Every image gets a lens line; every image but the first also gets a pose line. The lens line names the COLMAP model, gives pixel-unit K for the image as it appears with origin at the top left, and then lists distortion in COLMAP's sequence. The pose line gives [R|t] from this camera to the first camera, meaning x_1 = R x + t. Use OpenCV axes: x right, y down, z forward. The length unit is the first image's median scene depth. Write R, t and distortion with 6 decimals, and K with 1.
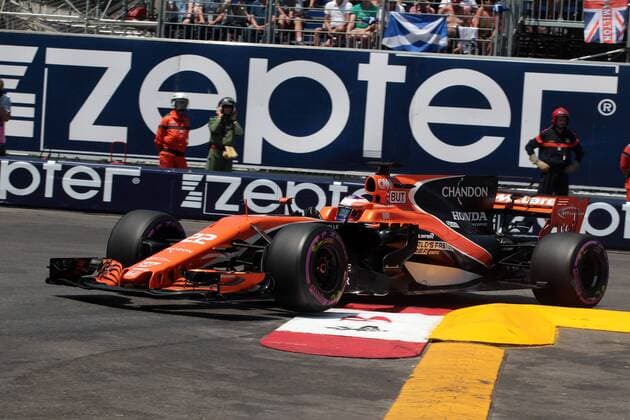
lens RADIAL K [[702.2, 0, 315.0], [0, 702.2, 210.0], [0, 0, 1]] dist [-0.019669, -0.005403]
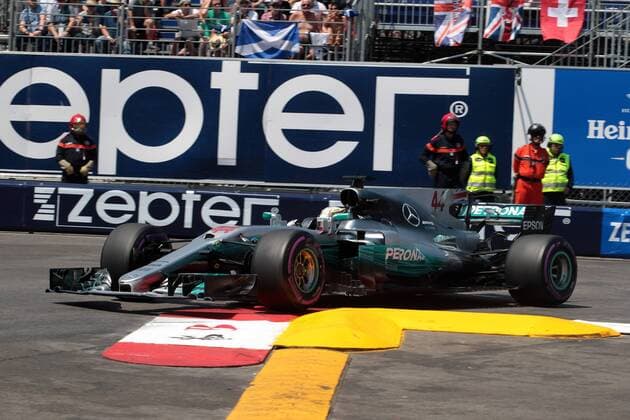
lens RADIAL K [[702.2, 0, 315.0], [0, 702.2, 210.0], [0, 0, 1]] dist [-0.019669, -0.005403]
pose [[0.999294, -0.027498, 0.025602, 0.180168], [0.028015, 0.999406, -0.020056, 0.012094], [-0.025035, 0.020759, 0.999471, 0.002408]]
